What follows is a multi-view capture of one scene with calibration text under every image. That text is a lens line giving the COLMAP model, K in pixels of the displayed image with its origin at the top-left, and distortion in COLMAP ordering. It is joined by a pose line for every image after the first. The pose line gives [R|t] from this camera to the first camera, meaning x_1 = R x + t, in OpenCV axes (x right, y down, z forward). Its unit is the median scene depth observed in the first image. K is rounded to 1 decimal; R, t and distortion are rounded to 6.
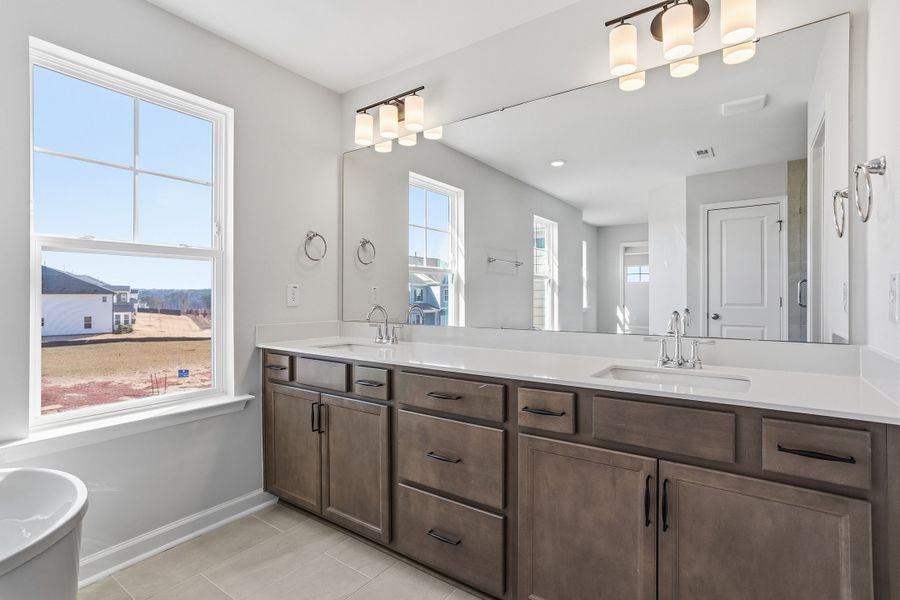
lens RADIAL K [[439.0, 0, 453.4], [0, 439.0, 295.0], [0, 0, 1]] dist [0.004237, 0.002482]
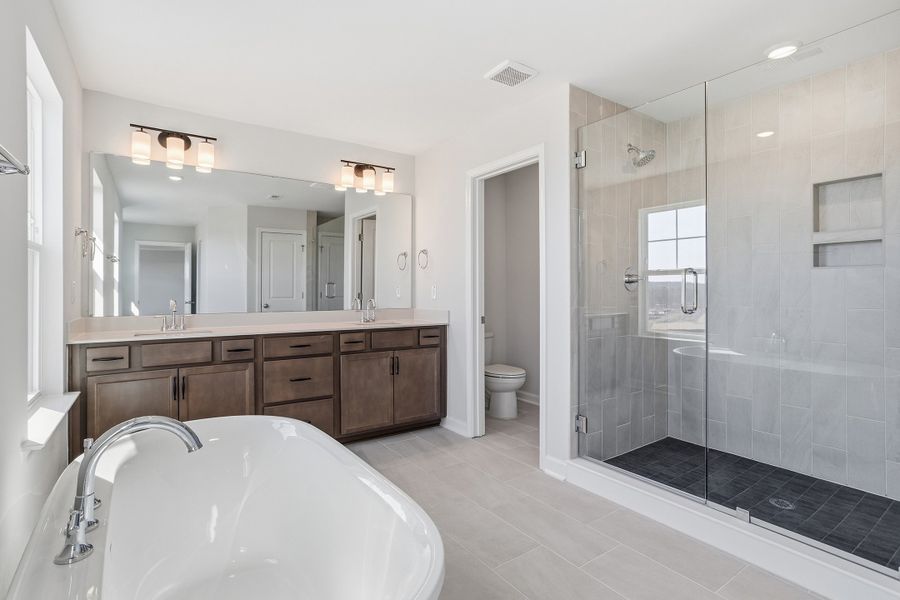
lens RADIAL K [[439.0, 0, 449.2], [0, 439.0, 295.7], [0, 0, 1]] dist [0.004237, 0.002482]
pose [[0.361263, -0.010916, 0.932400, -1.628279], [0.000304, 0.999933, 0.011589, -0.003264], [-0.932464, -0.003903, 0.361242, -0.264631]]
